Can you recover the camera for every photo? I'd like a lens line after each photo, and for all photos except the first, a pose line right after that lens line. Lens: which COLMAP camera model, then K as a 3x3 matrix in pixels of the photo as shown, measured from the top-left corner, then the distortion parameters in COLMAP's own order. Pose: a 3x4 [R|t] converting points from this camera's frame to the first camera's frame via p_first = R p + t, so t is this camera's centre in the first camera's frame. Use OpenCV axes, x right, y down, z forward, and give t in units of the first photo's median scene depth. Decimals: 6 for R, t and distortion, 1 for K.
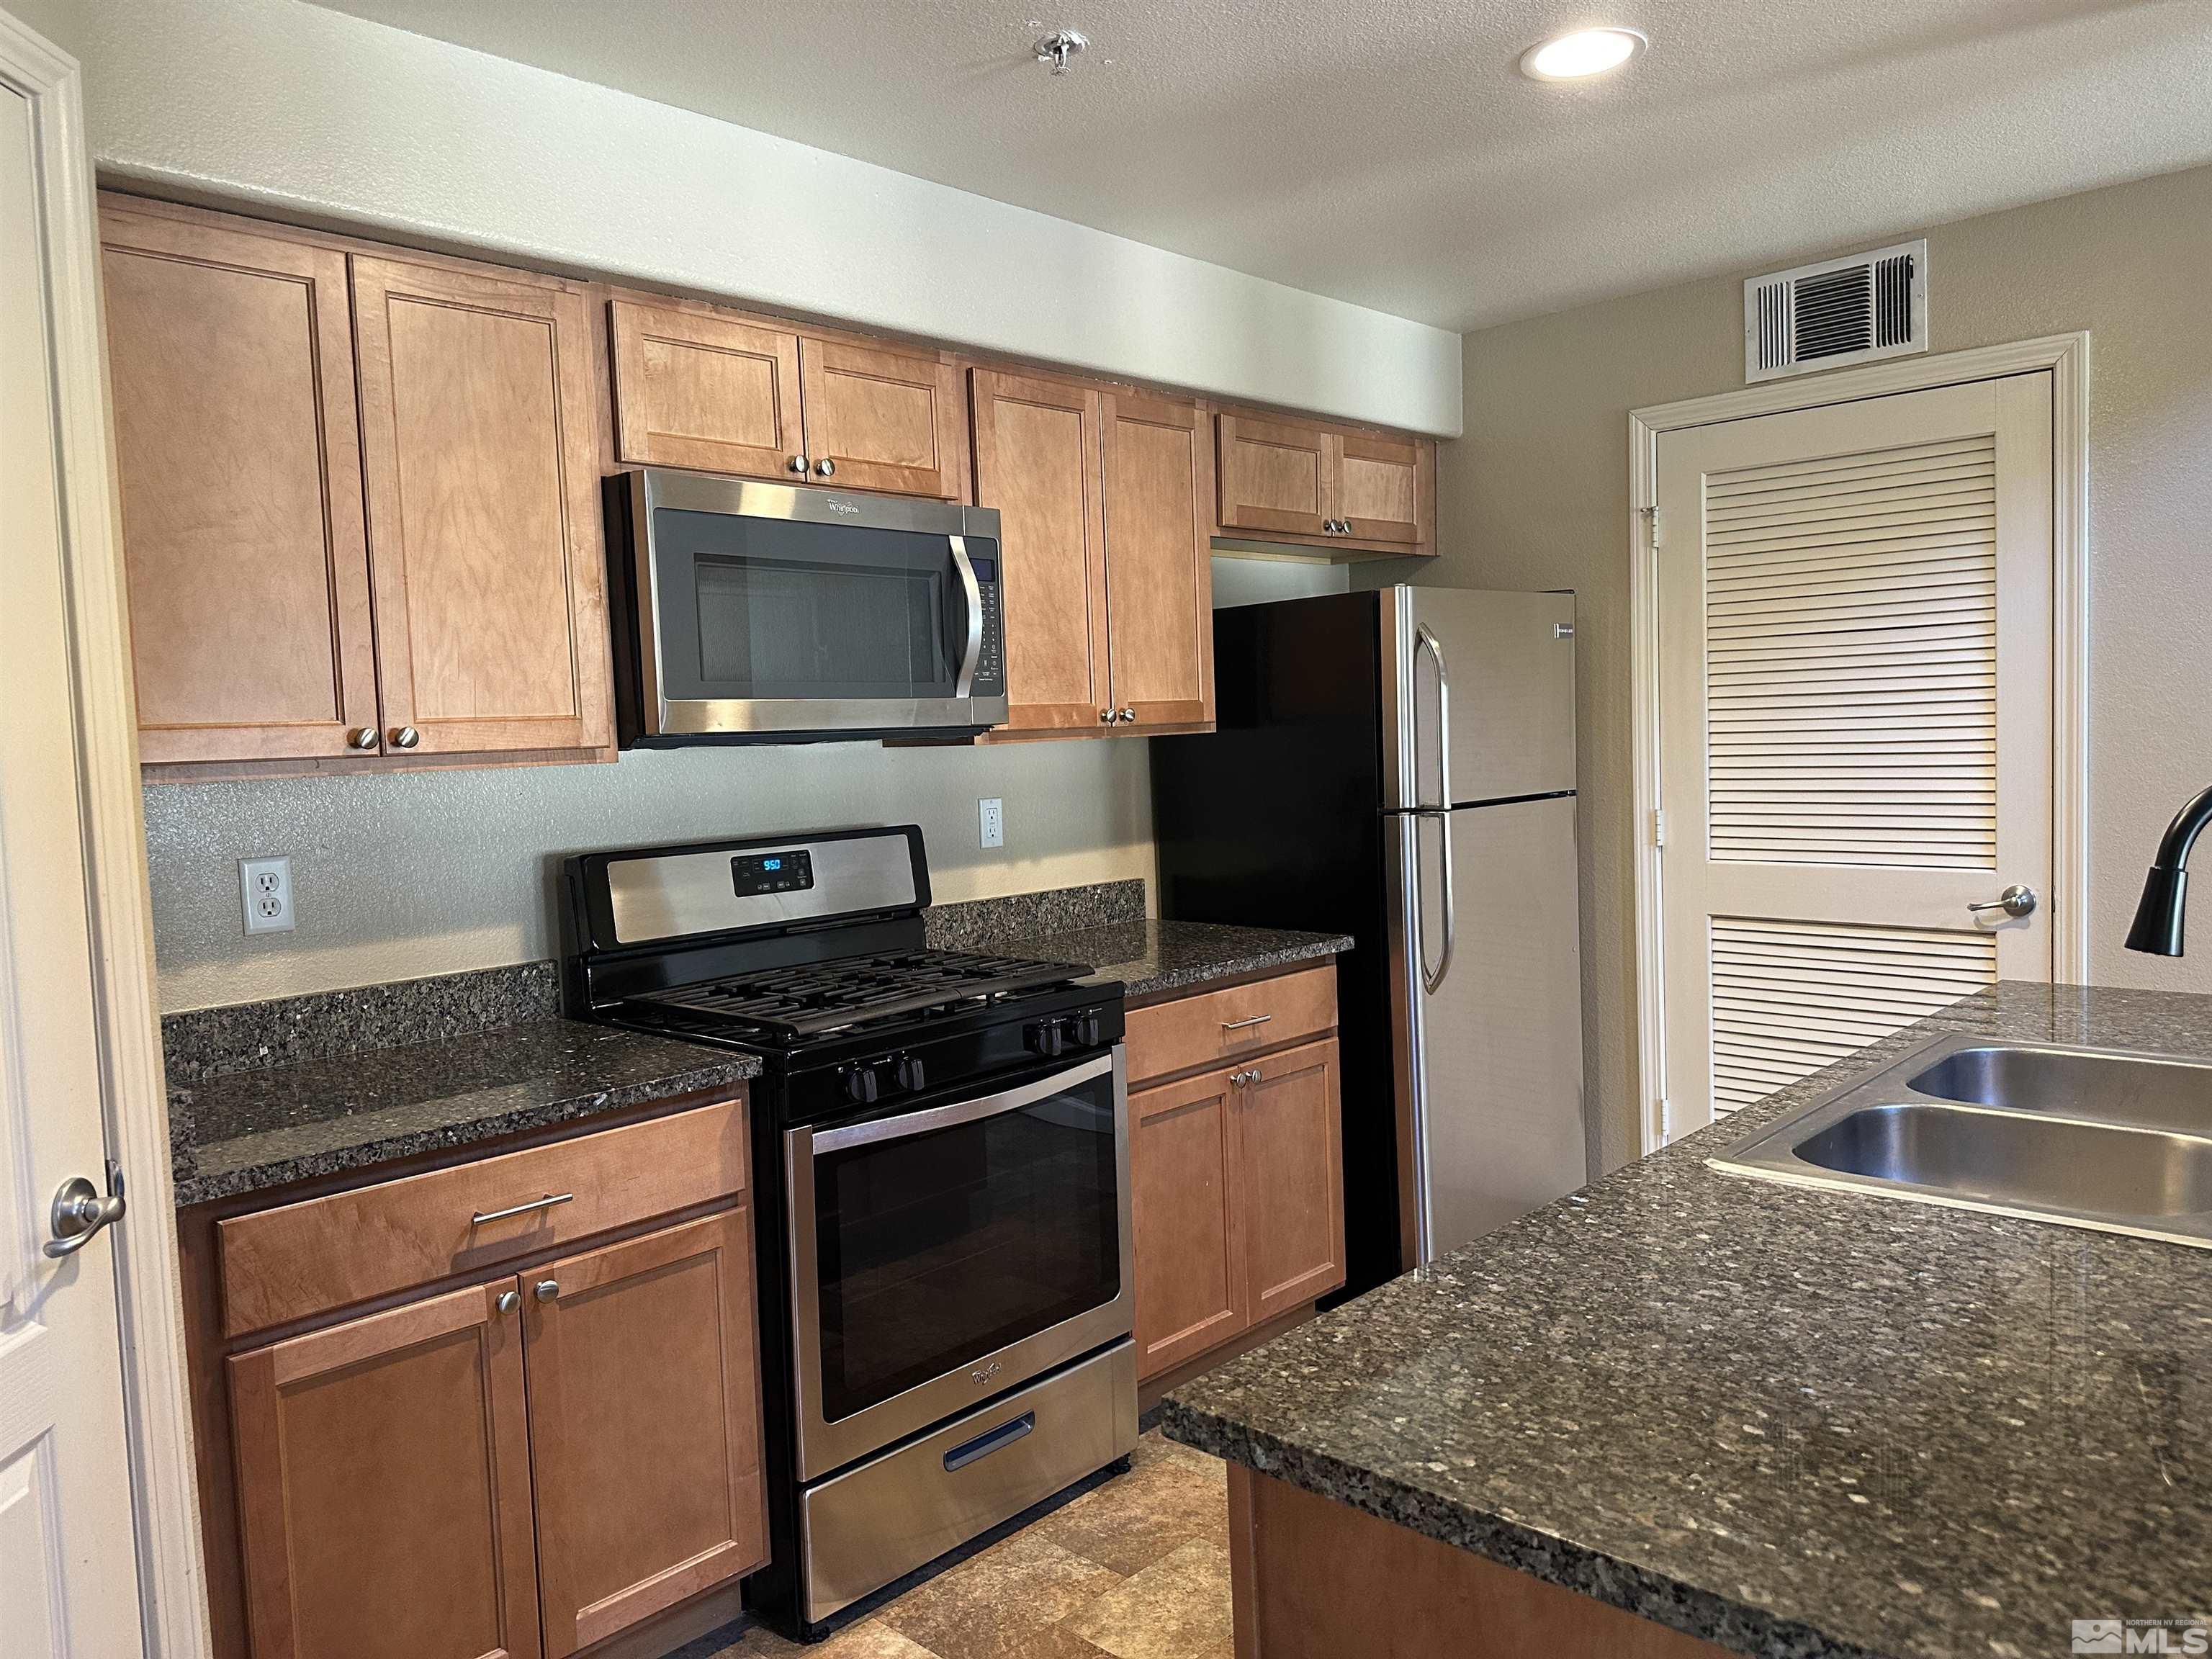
lens RADIAL K [[1580.9, 0, 1102.6], [0, 1580.9, 827.0], [0, 0, 1]] dist [0.070449, -0.102063]
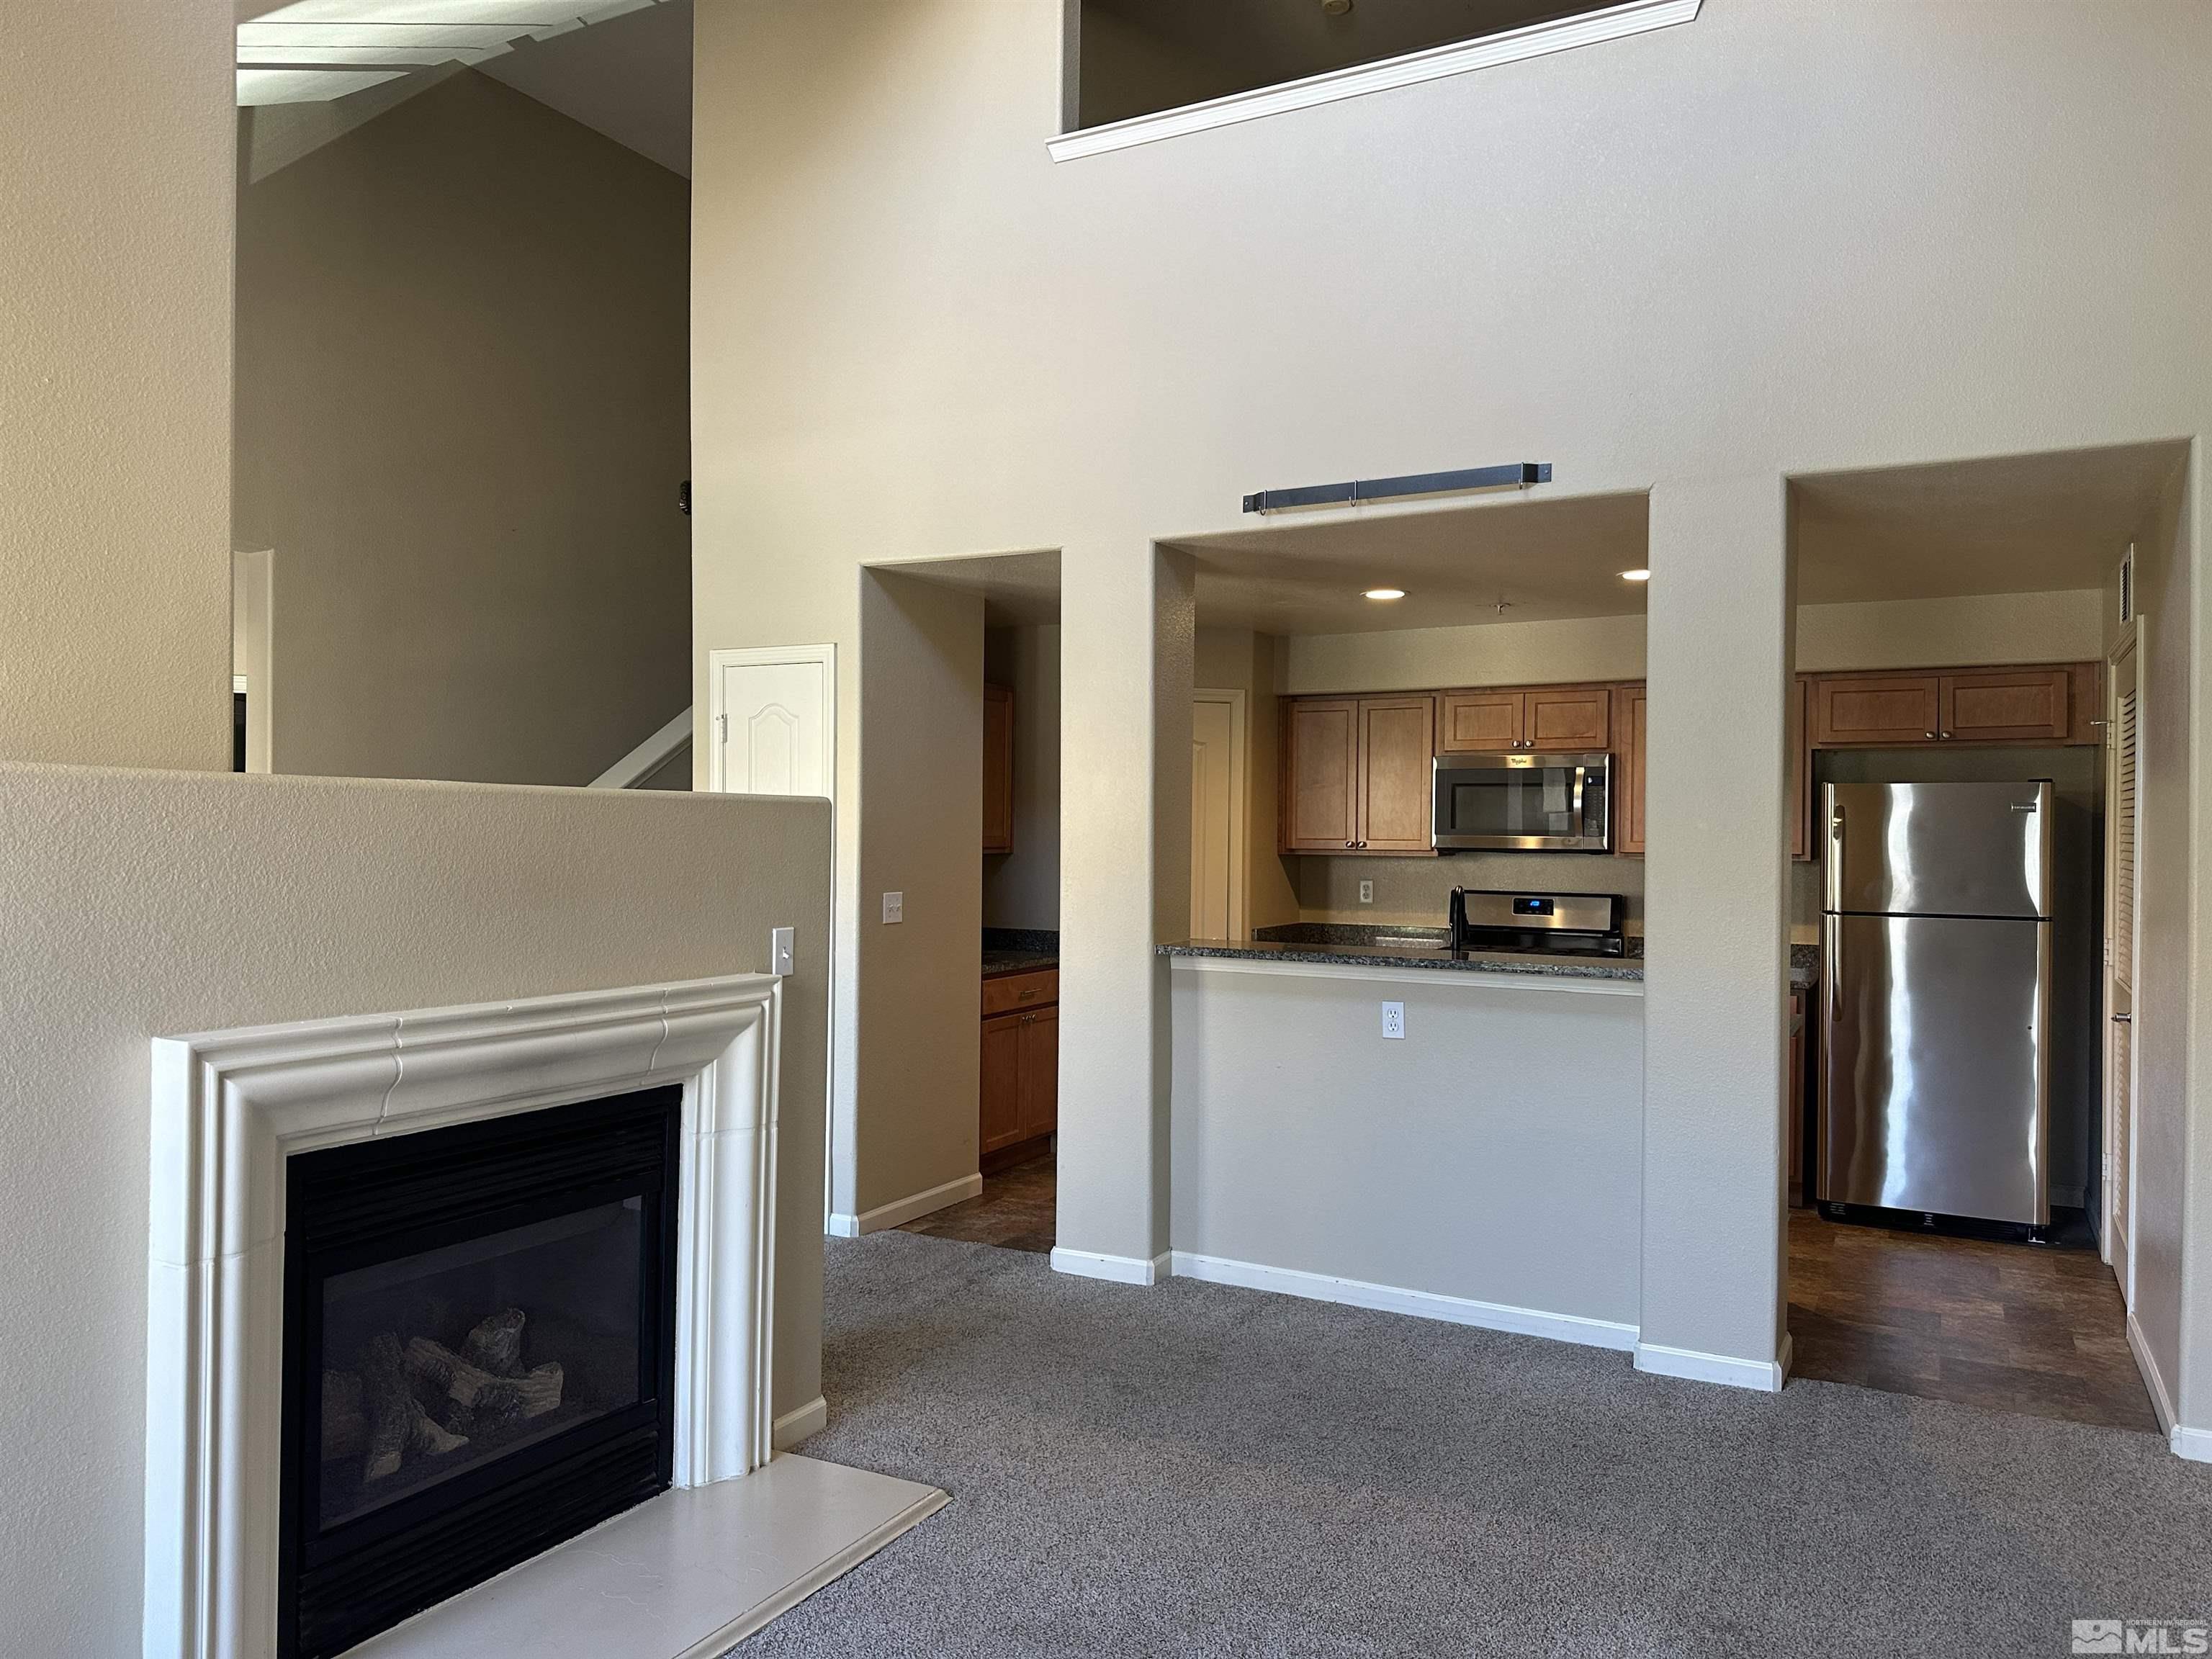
lens RADIAL K [[1580.9, 0, 1109.6], [0, 1580.9, 834.8], [0, 0, 1]] dist [0.070449, -0.102063]
pose [[0.248379, 0.041093, -0.967791, 2.152093], [-0.077543, 0.996737, 0.022421, -0.091713], [0.965554, 0.069476, 0.250755, -0.260806]]
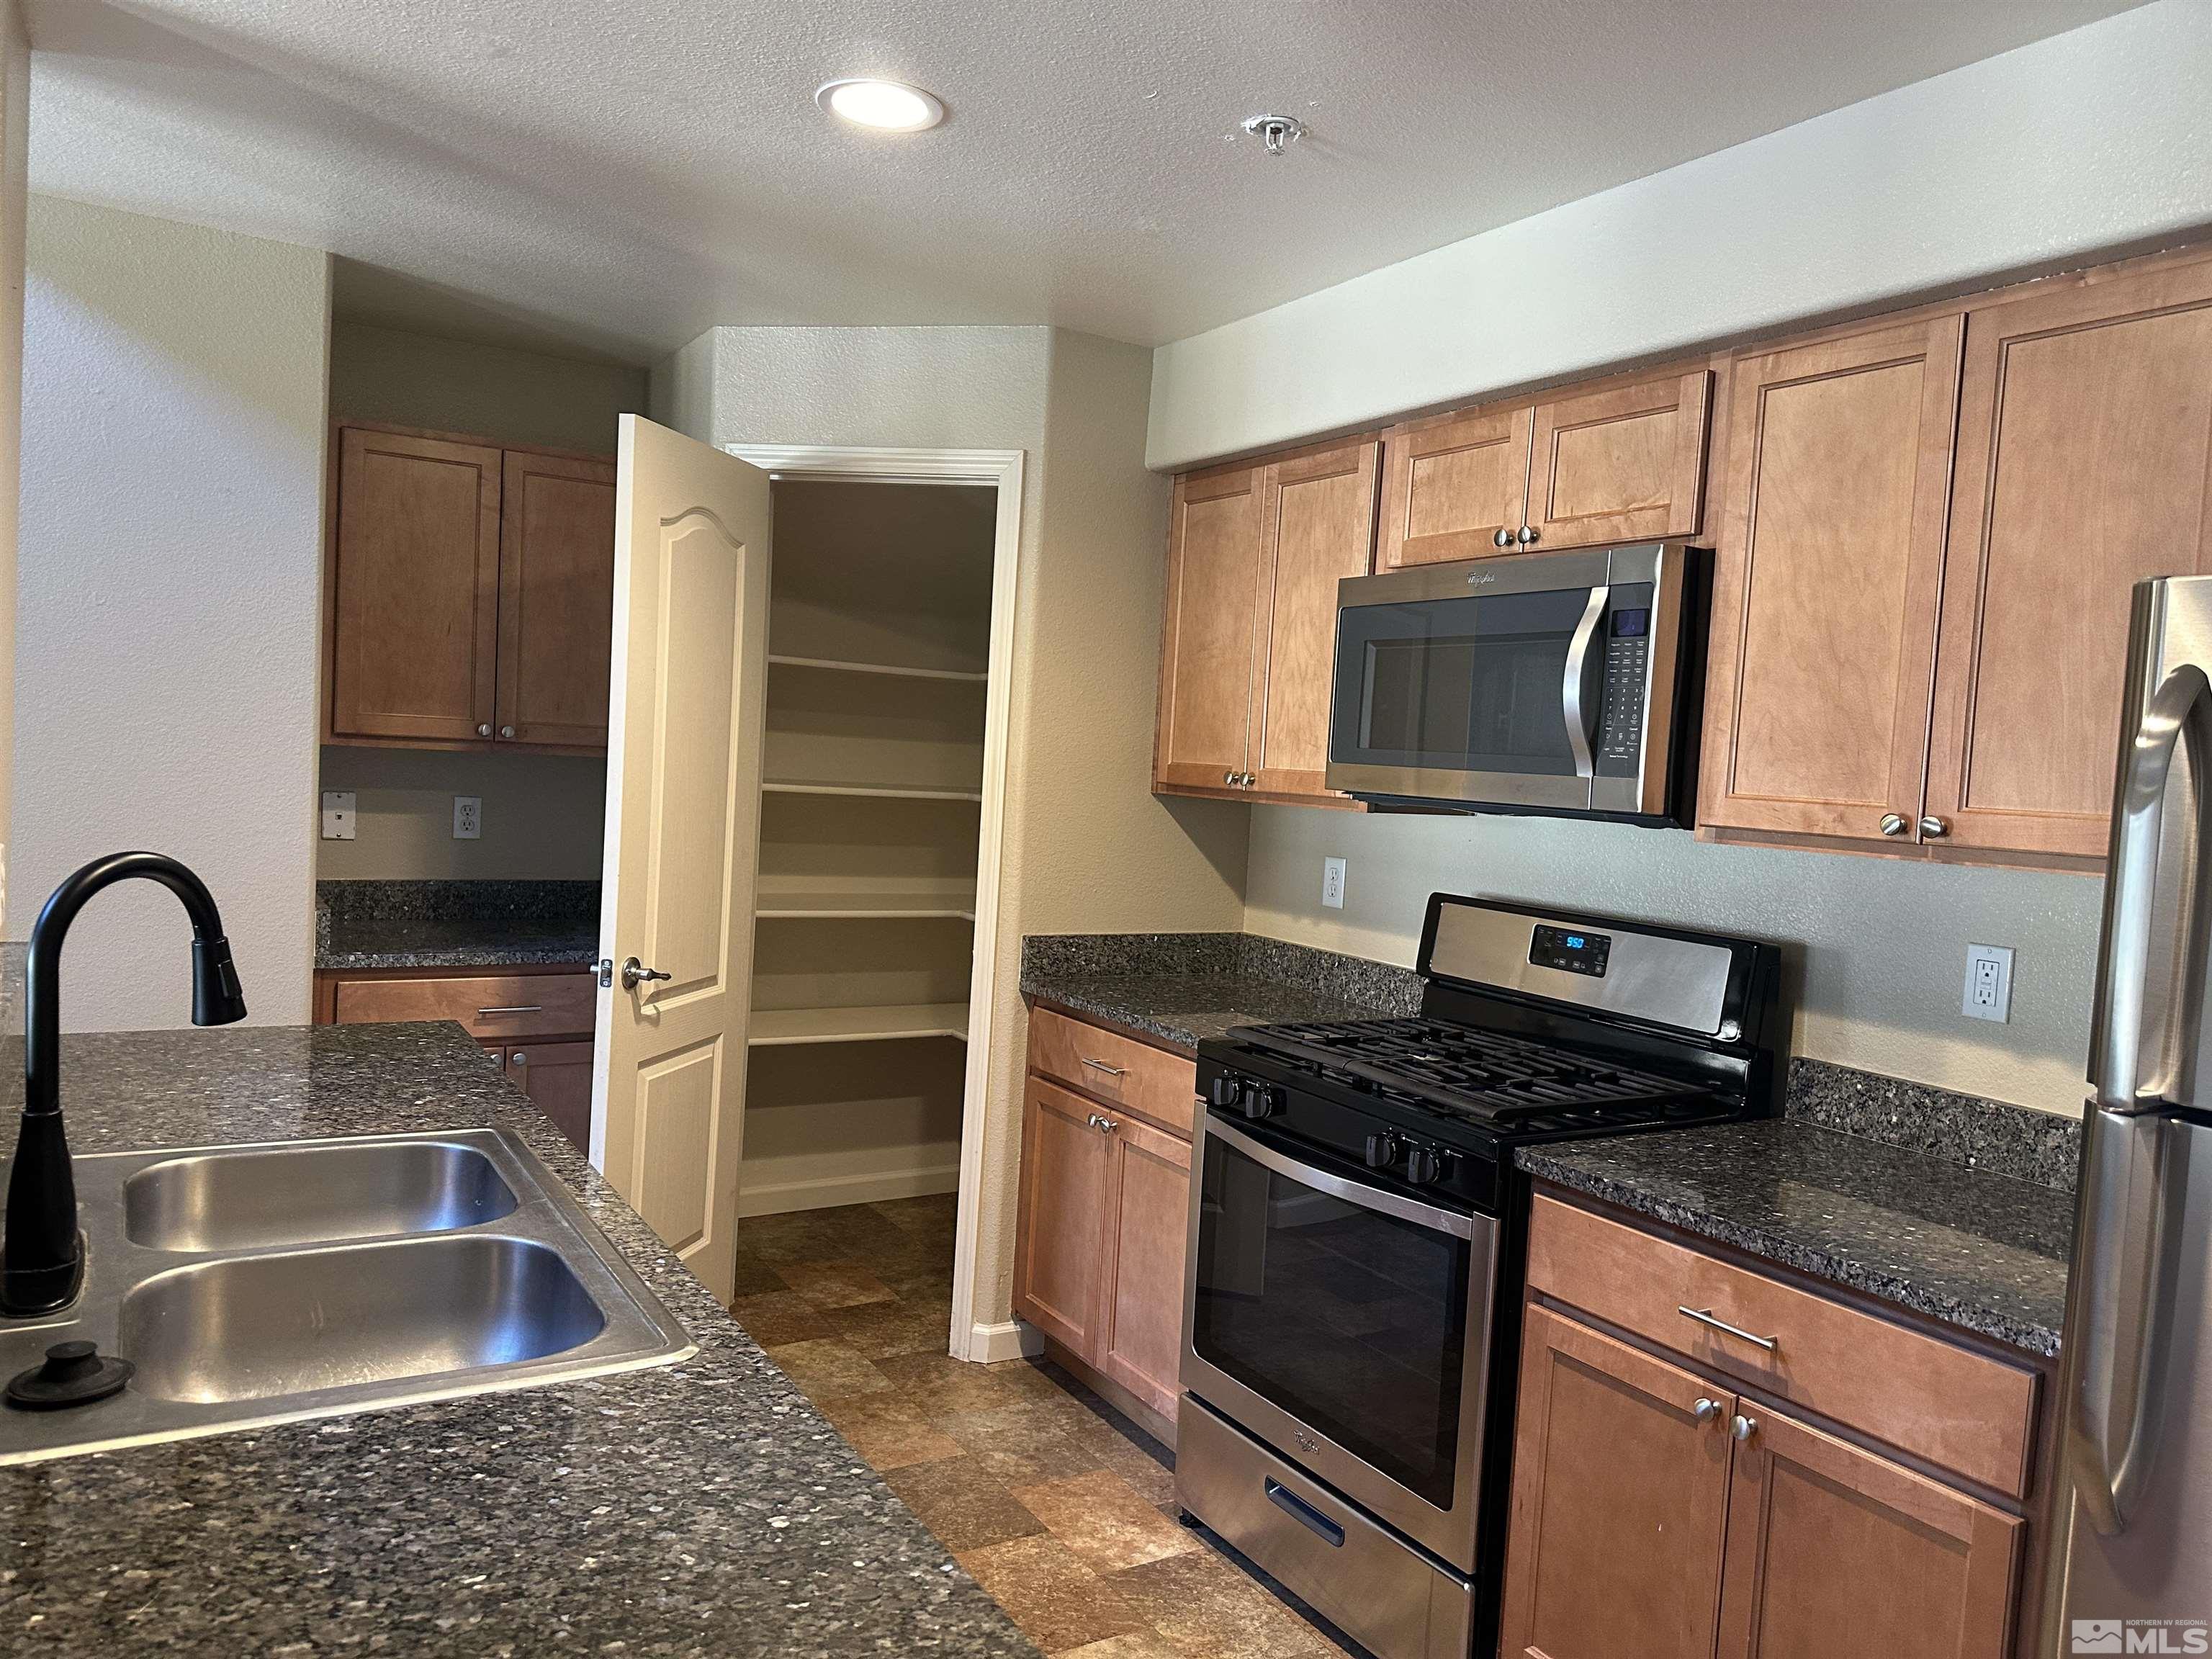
lens RADIAL K [[1580.9, 0, 1099.3], [0, 1580.9, 828.8], [0, 0, 1]] dist [0.070449, -0.102063]
pose [[-0.288759, 0.065655, -0.955148, 0.874913], [-0.107310, 0.989140, 0.100434, -0.121673], [0.951369, 0.131498, -0.278578, 1.078303]]
